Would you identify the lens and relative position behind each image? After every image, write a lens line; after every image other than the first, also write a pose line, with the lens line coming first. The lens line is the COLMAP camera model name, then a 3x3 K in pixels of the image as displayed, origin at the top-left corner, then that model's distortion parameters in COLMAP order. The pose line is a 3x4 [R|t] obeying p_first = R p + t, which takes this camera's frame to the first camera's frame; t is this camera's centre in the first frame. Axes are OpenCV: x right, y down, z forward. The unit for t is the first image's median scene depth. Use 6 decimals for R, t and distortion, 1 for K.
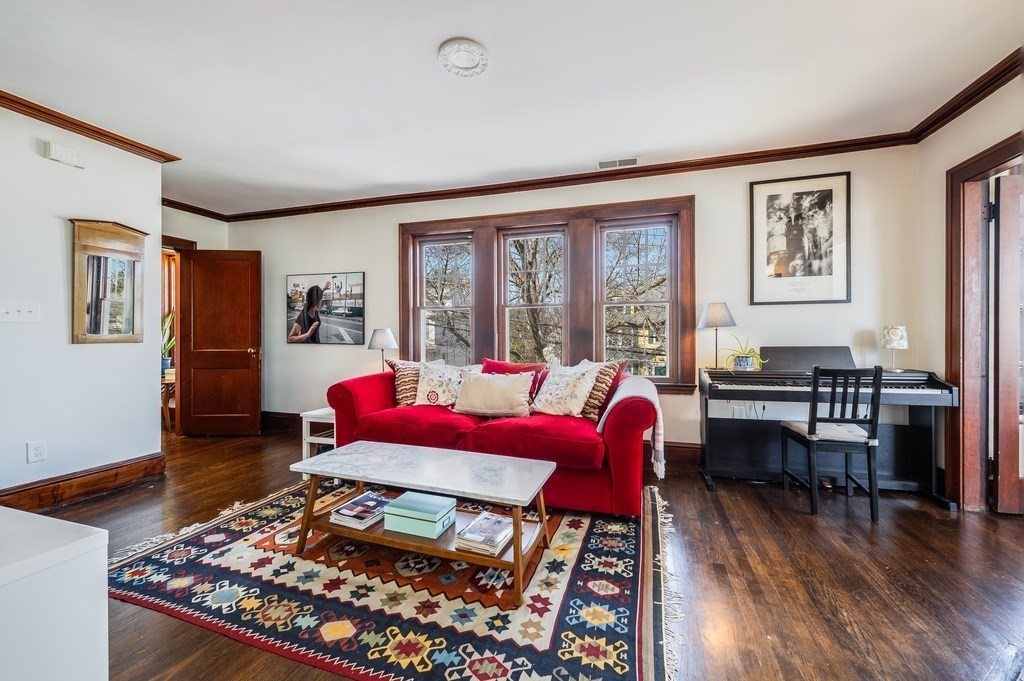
lens RADIAL K [[408.9, 0, 512.6], [0, 408.9, 334.1], [0, 0, 1]] dist [0.000436, -0.001905]
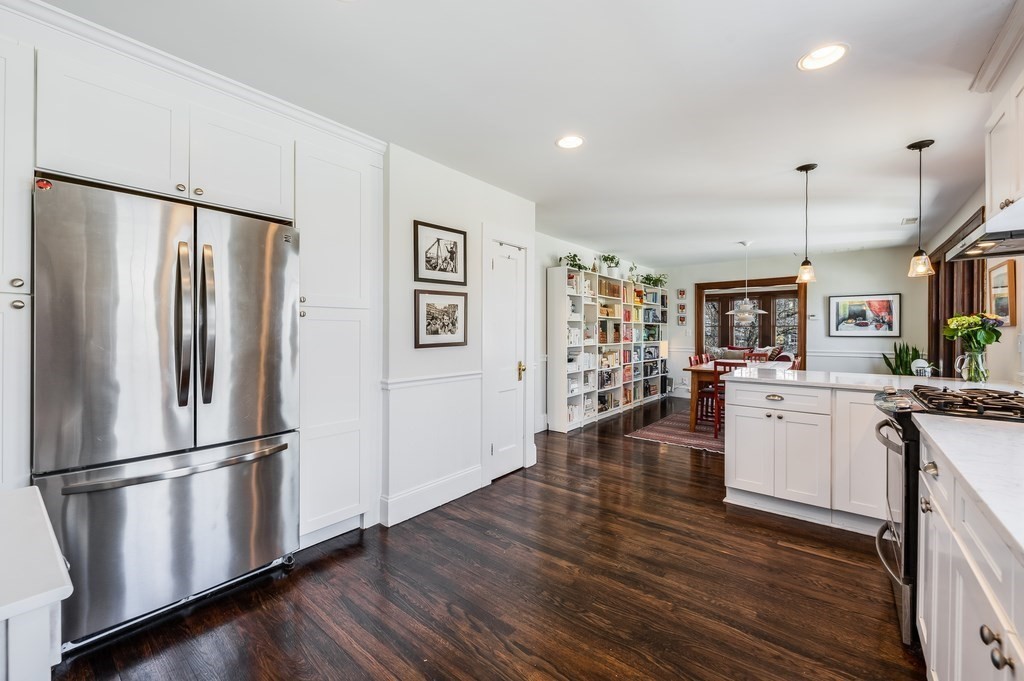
lens RADIAL K [[408.9, 0, 515.2], [0, 408.9, 333.7], [0, 0, 1]] dist [0.000436, -0.001905]
pose [[0.933190, 0.005985, -0.359334, -0.509538], [-0.001499, 0.999917, 0.012760, -0.068586], [0.359381, -0.011369, 0.933122, -2.648852]]
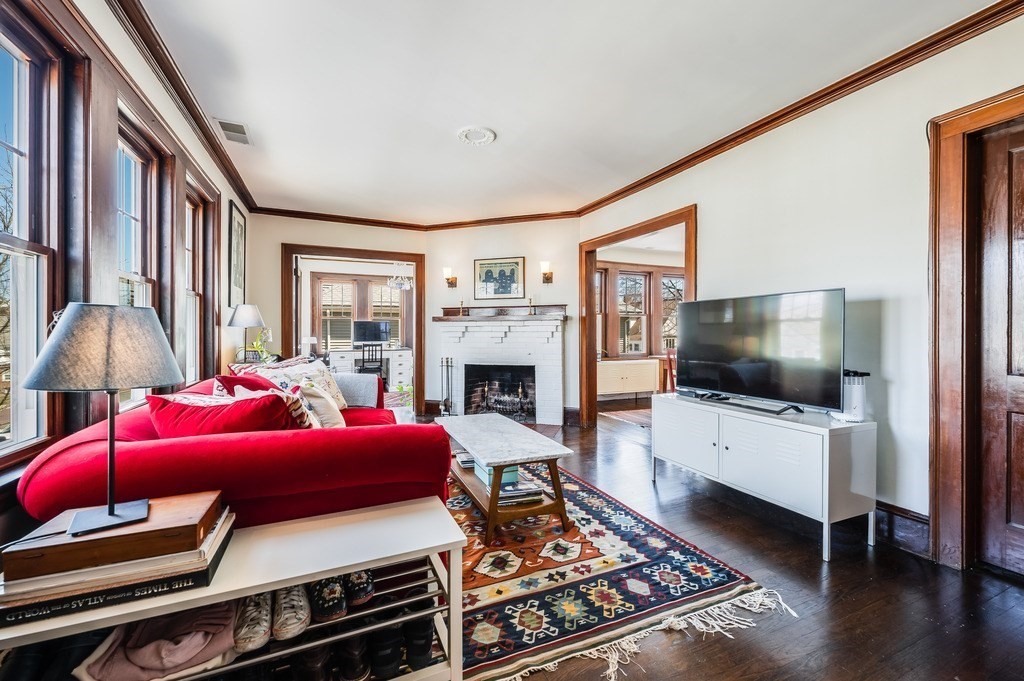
lens RADIAL K [[408.9, 0, 509.4], [0, 408.9, 335.9], [0, 0, 1]] dist [0.000436, -0.001905]
pose [[-0.654623, -0.002993, 0.755949, -0.856097], [-0.000089, 0.999992, 0.003882, 0.004555], [-0.755955, 0.002474, -0.654619, 1.256262]]
